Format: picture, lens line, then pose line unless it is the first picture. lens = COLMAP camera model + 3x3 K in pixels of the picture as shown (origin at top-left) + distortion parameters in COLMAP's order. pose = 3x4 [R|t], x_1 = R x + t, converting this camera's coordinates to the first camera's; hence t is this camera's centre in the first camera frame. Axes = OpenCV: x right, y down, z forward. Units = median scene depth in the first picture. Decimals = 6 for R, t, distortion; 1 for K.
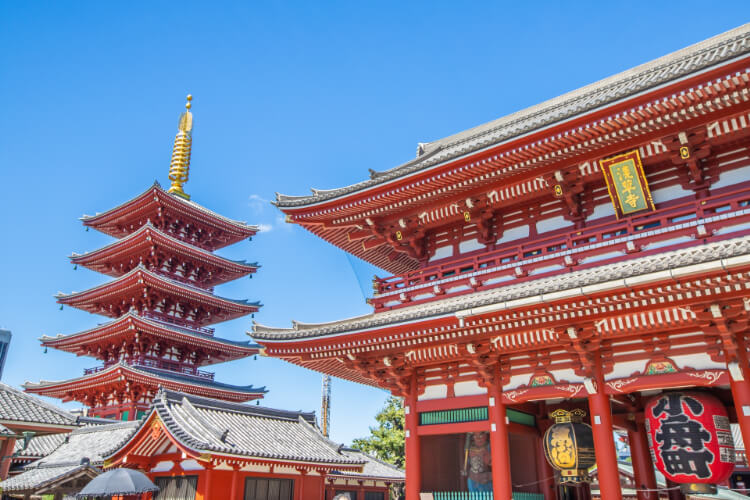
lens RADIAL K [[639.3, 0, 375.0], [0, 639.3, 250.0], [0, 0, 1]] dist [0.058500, 0.014441]
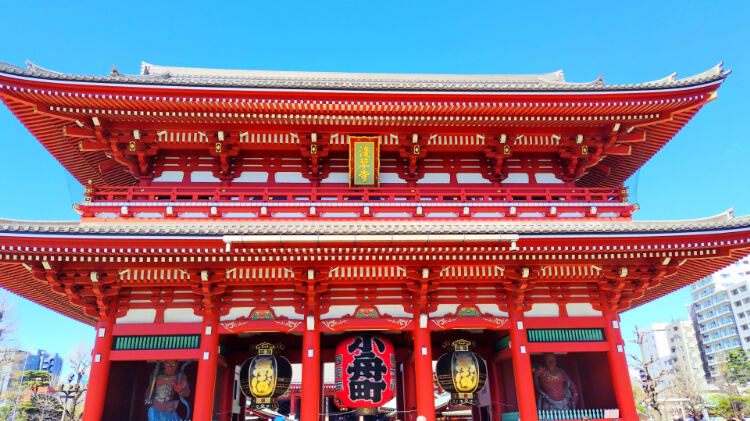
lens RADIAL K [[556.2, 0, 375.4], [0, 556.2, 193.4], [0, 0, 1]] dist [0.071279, -0.124796]
pose [[0.738746, 0.242127, 0.628991, -0.235648], [-0.222875, 0.968501, -0.111054, 0.067559], [-0.636067, -0.058146, 0.769440, 0.168978]]
